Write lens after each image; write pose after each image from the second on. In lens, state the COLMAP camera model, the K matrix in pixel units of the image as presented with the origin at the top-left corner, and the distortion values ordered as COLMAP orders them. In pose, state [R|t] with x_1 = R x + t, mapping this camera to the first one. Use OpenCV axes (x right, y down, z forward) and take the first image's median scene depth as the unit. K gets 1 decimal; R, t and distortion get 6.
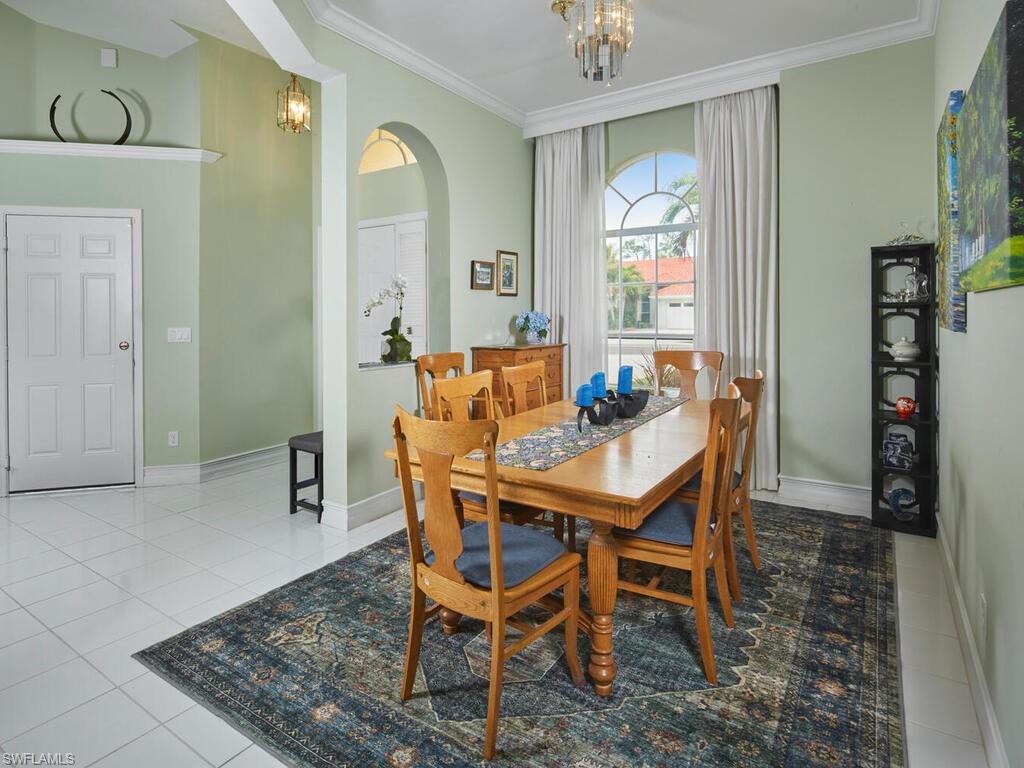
lens RADIAL K [[571.9, 0, 512.7], [0, 571.9, 301.3], [0, 0, 1]] dist [0.002414, -0.001692]
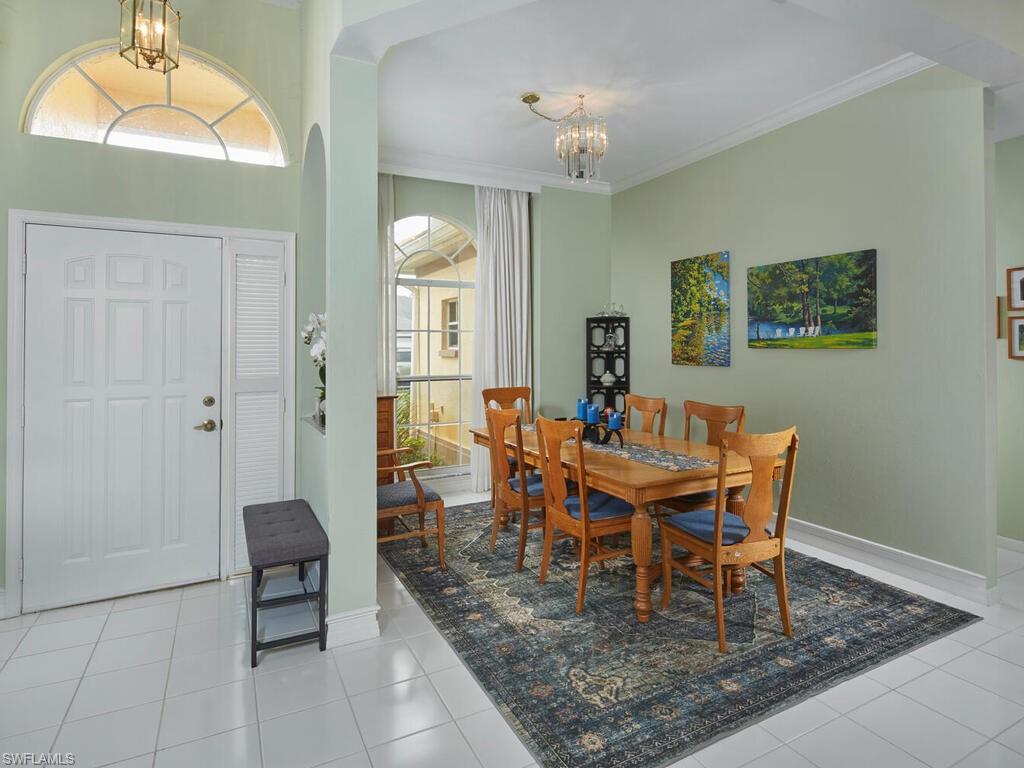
lens RADIAL K [[563.5, 0, 515.0], [0, 563.5, 338.3], [0, 0, 1]] dist [0.000759, -0.000503]
pose [[0.471085, 0.017611, 0.881912, -1.254077], [-0.013504, 0.999827, -0.012753, -0.011663], [-0.881984, -0.005901, 0.471242, 0.640513]]
